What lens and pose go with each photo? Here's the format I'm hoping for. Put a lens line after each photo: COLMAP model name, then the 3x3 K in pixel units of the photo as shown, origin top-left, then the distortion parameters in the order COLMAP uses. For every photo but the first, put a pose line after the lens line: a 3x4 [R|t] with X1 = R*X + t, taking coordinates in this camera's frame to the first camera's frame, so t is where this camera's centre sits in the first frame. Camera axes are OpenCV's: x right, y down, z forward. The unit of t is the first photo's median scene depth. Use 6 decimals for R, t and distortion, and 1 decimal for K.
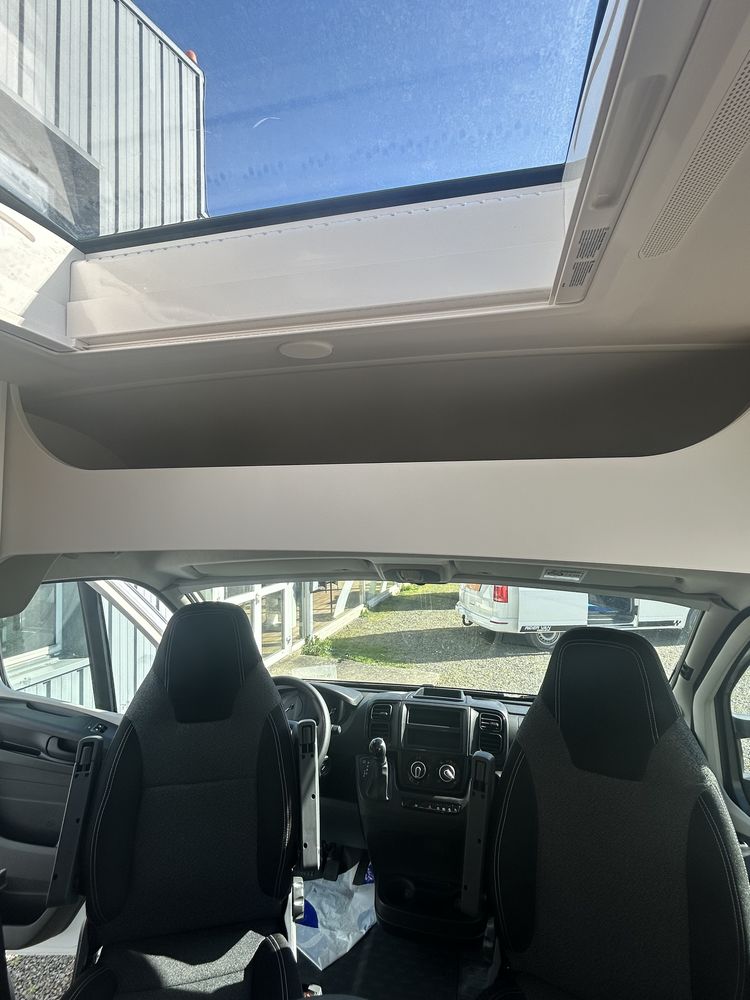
lens RADIAL K [[471.8, 0, 376.1], [0, 471.8, 499.6], [0, 0, 1]] dist [-0.000088, -0.000198]
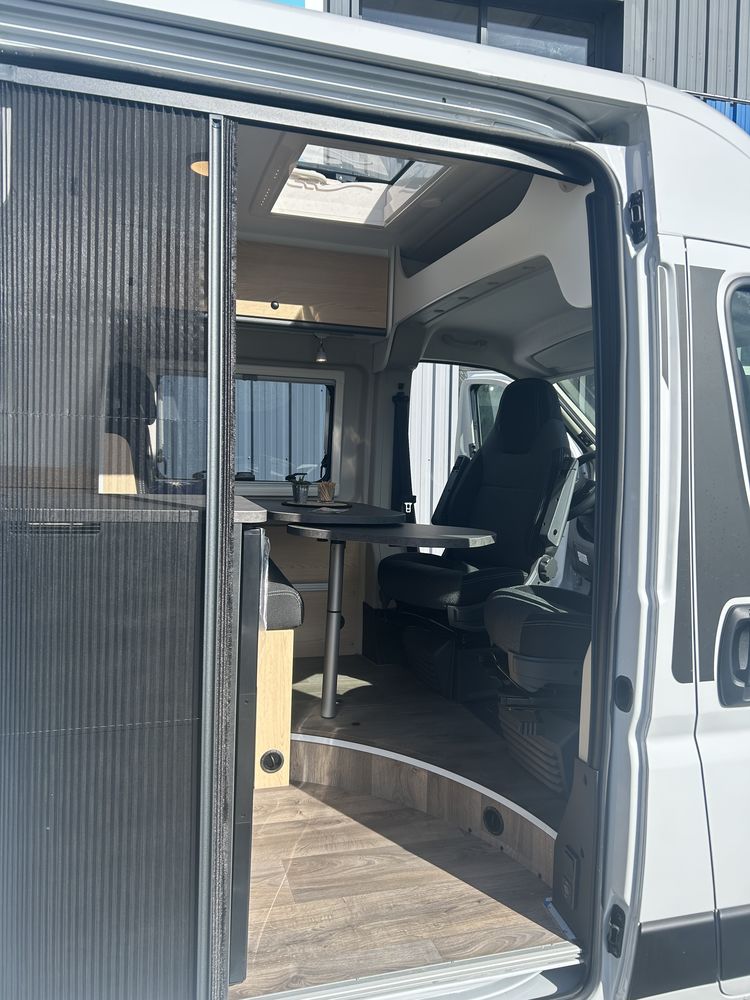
lens RADIAL K [[756.3, 0, 377.7], [0, 756.3, 503.2], [0, 0, 1]] dist [0.043876, -0.038154]
pose [[0.510464, 0.069508, -0.857085, 0.275166], [0.006819, 0.996369, 0.084864, 0.077386], [0.859872, -0.049165, 0.508137, -0.113014]]
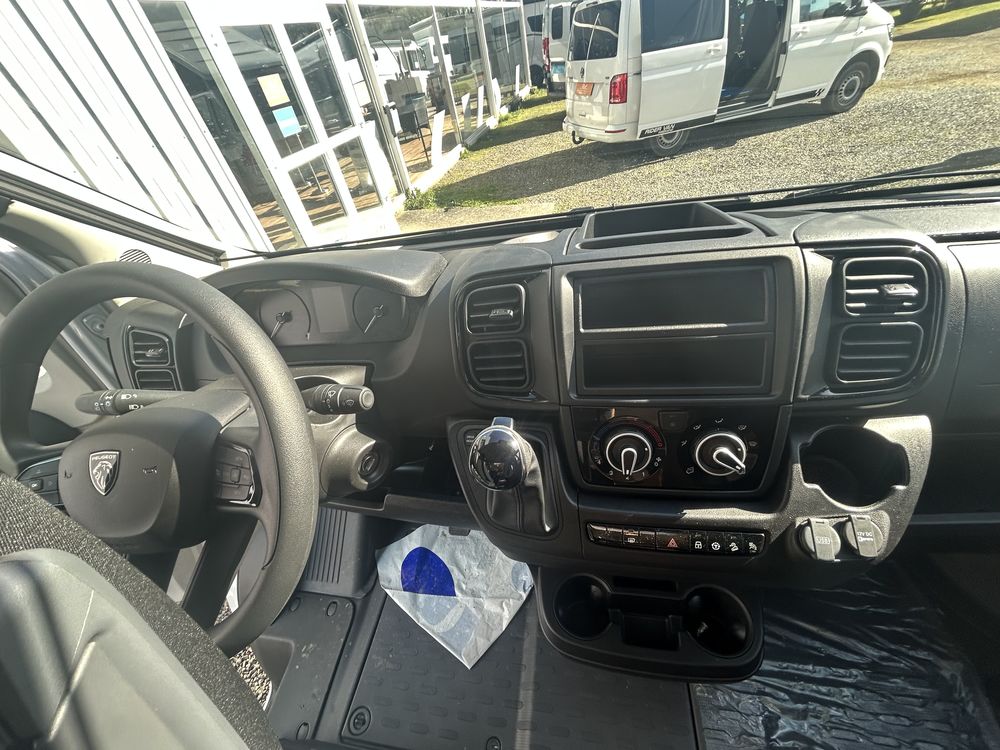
lens RADIAL K [[404.3, 0, 501.0], [0, 404.3, 371.3], [0, 0, 1]] dist [-0.001577, 0.000321]
pose [[0.983965, -0.174209, -0.038267, 0.004469], [0.156299, 0.738812, 0.655536, 0.070445], [-0.085928, -0.651006, 0.754193, 0.179046]]
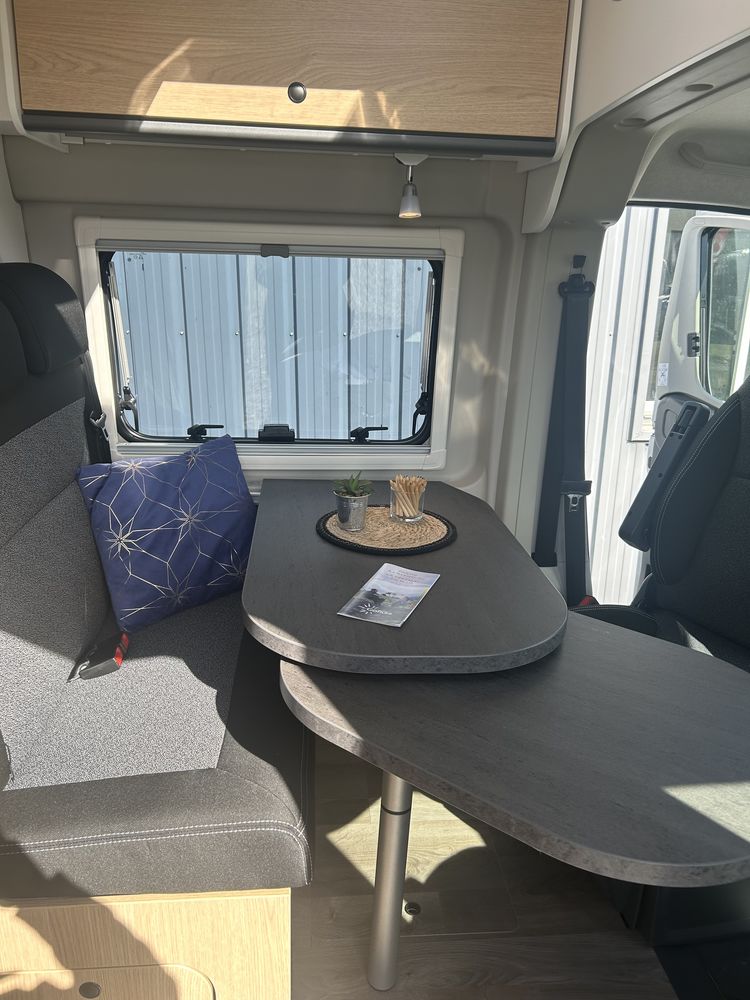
lens RADIAL K [[756.3, 0, 371.2], [0, 756.3, 504.3], [0, 0, 1]] dist [0.043876, -0.038154]
pose [[0.319034, 0.301858, -0.898387, 0.087900], [0.012900, 0.946451, 0.322589, 0.039873], [0.947656, -0.114506, 0.298056, 0.002751]]
